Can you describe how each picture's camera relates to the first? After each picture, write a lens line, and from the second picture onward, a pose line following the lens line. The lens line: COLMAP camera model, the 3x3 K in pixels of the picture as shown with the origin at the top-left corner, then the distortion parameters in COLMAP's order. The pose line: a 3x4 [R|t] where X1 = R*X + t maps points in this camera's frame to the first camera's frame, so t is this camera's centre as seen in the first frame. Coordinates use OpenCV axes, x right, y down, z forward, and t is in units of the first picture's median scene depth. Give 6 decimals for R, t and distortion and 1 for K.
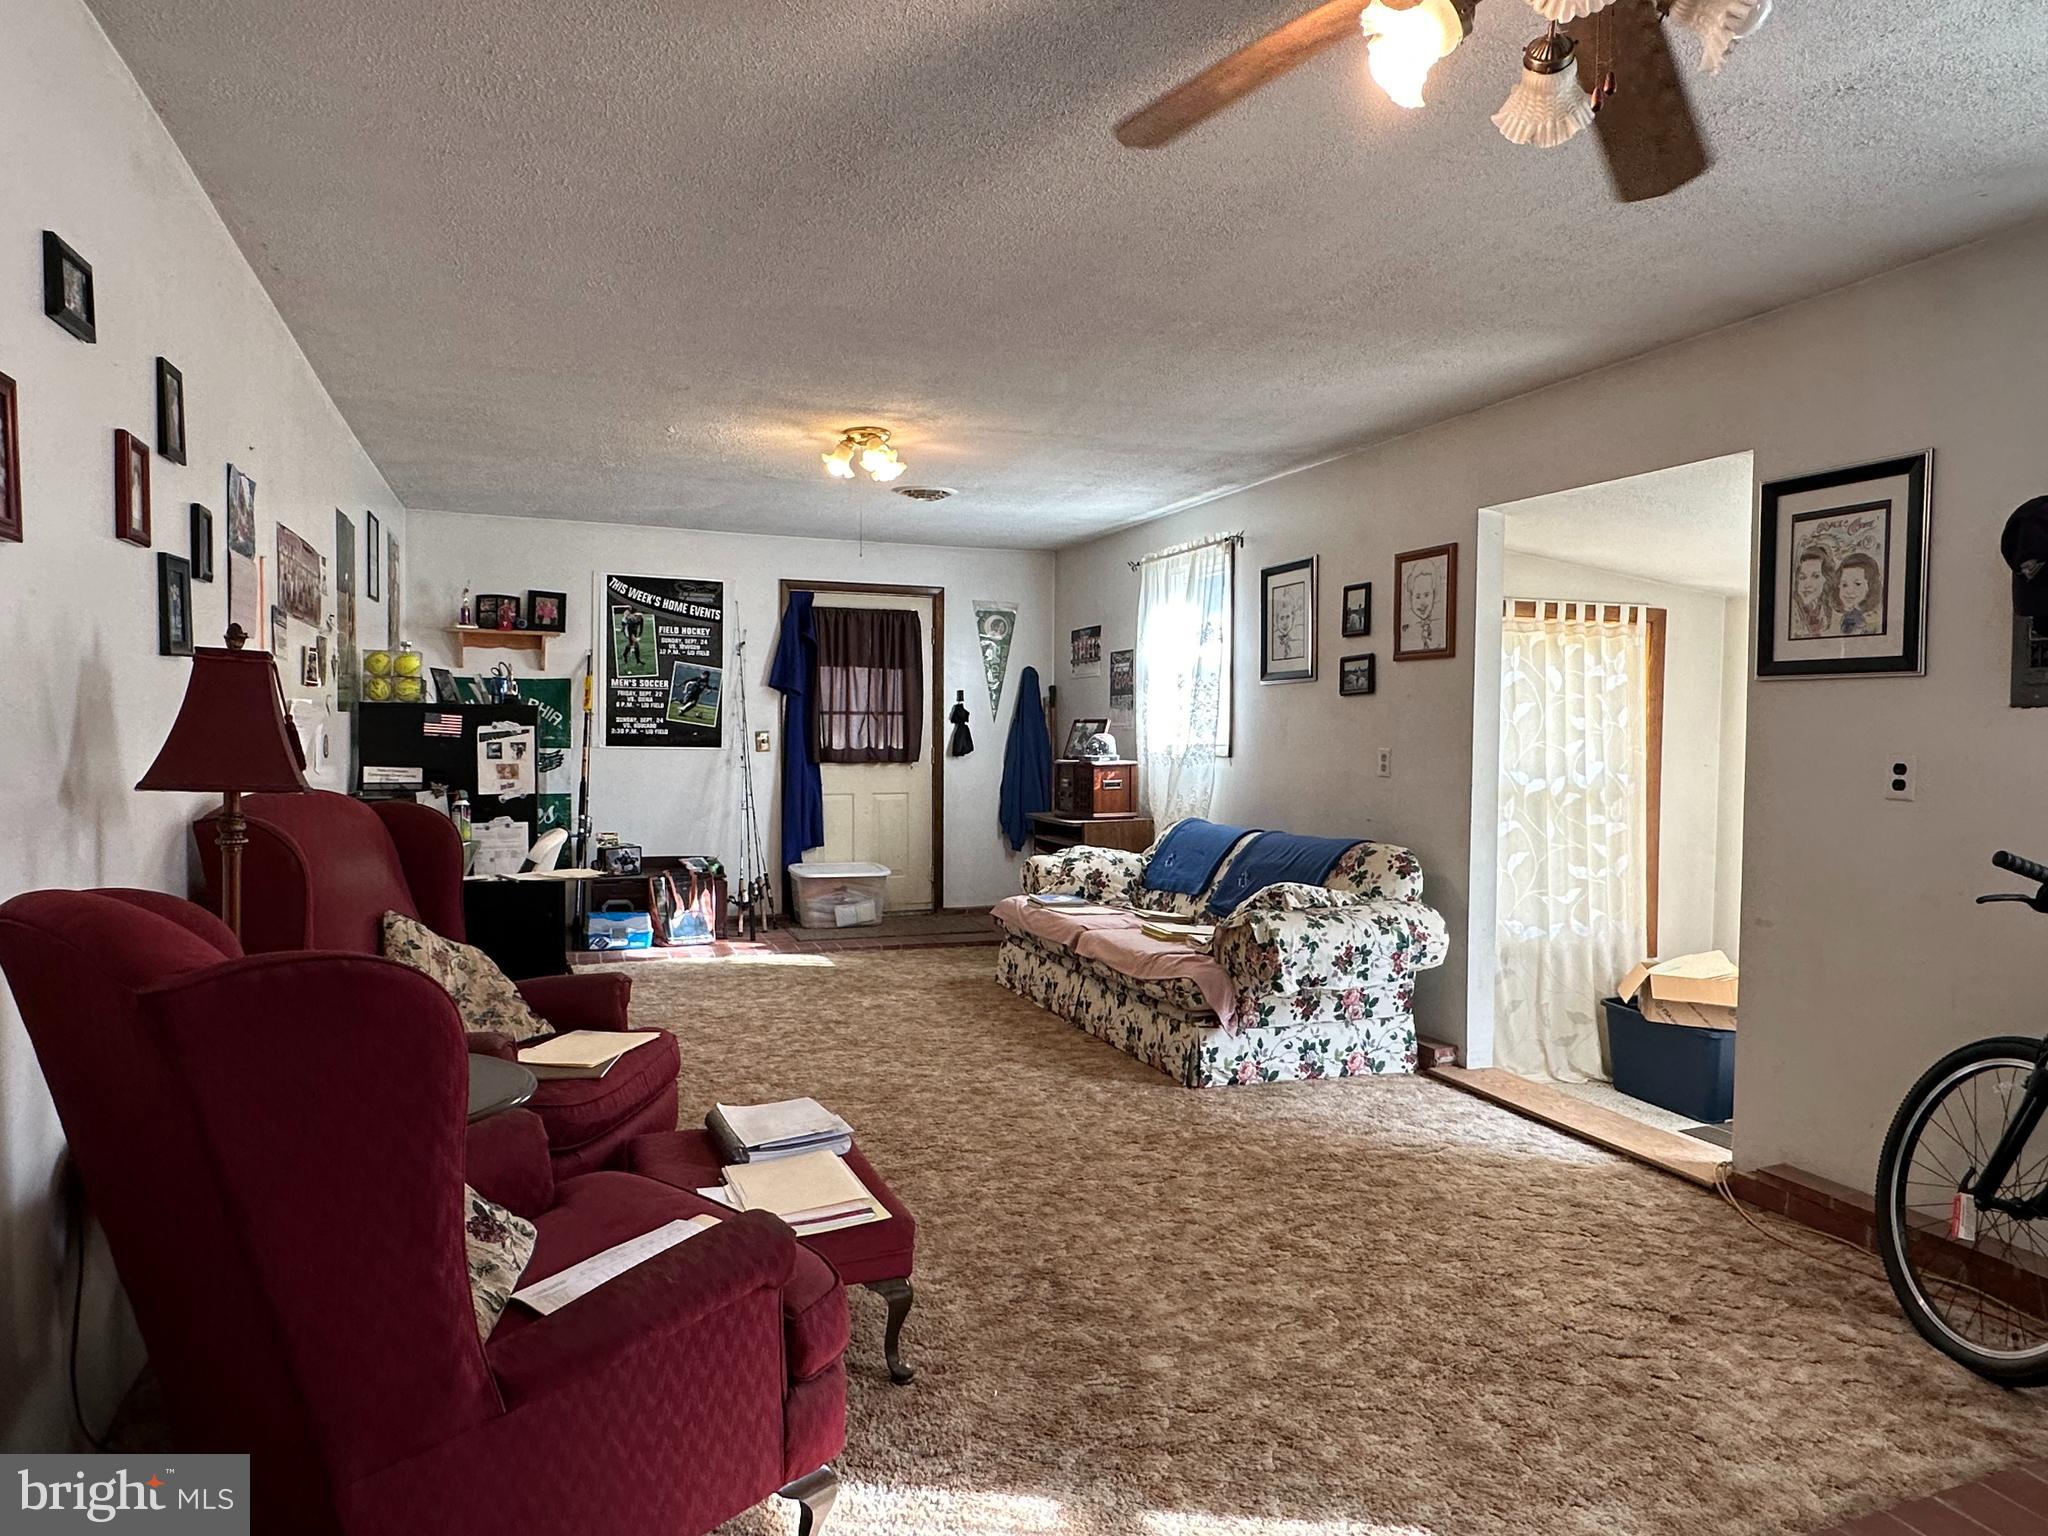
lens RADIAL K [[1266.2, 0, 1024.0], [0, 1266.2, 768.0], [0, 0, 1]] dist [0.019971, 0.001679]
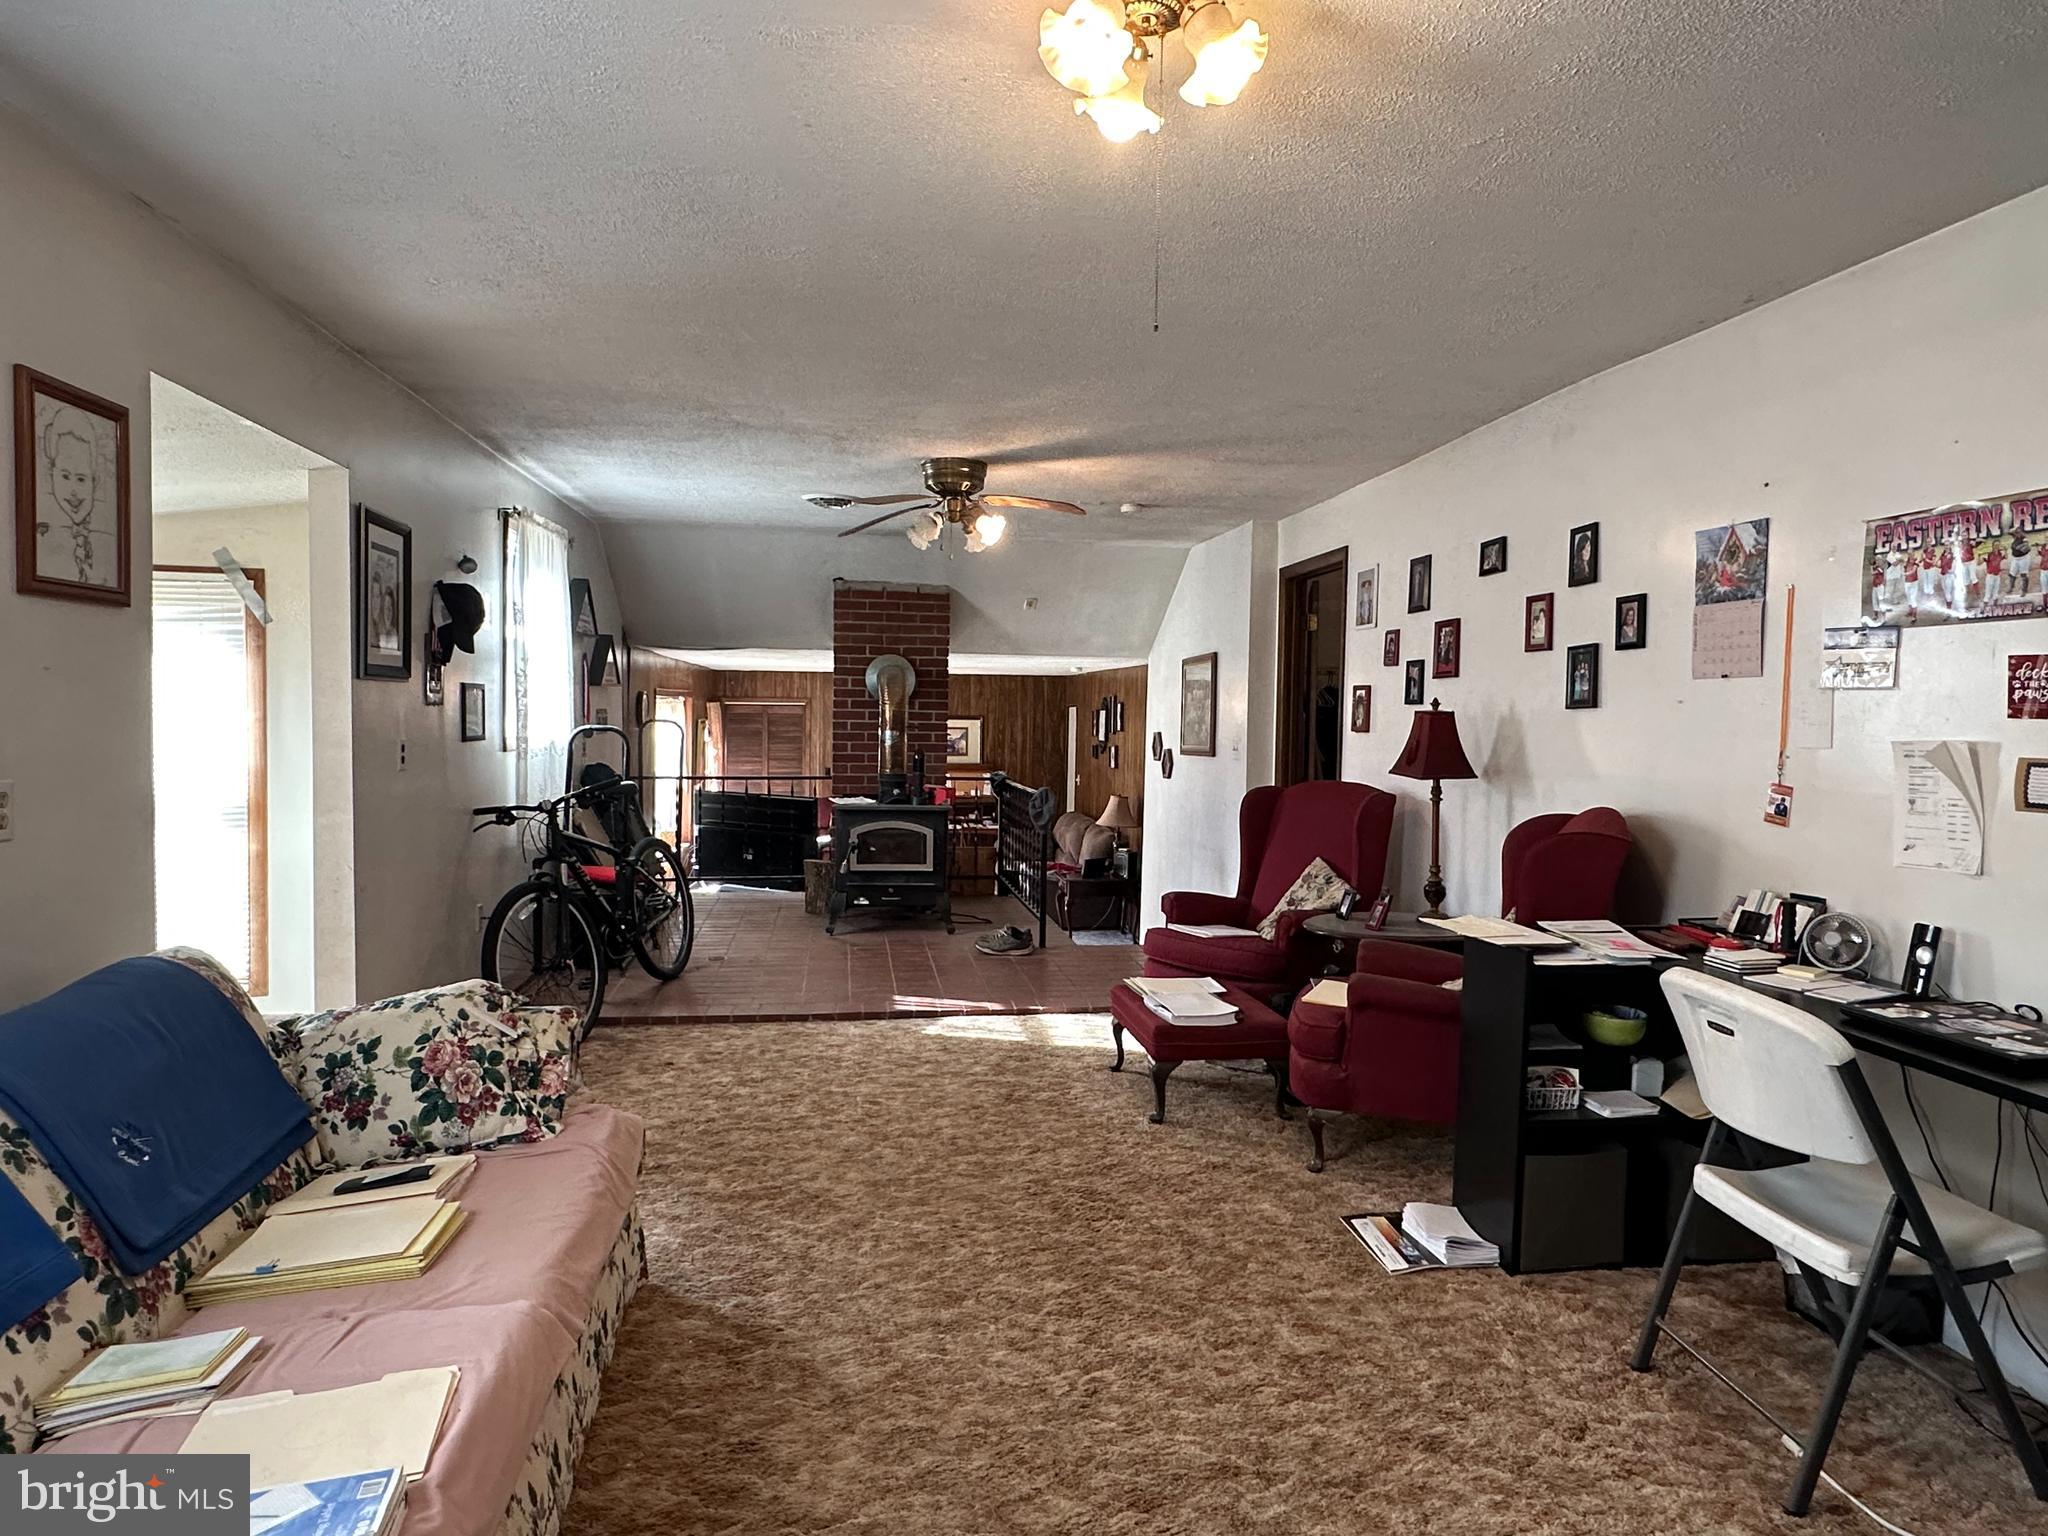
lens RADIAL K [[1266.2, 0, 1024.0], [0, 1266.2, 768.0], [0, 0, 1]] dist [0.019971, 0.001679]
pose [[-0.975391, -0.037268, 0.217311, -0.228279], [-0.020773, 0.996760, 0.077704, -0.083020], [-0.219503, 0.071277, -0.973005, 1.795395]]
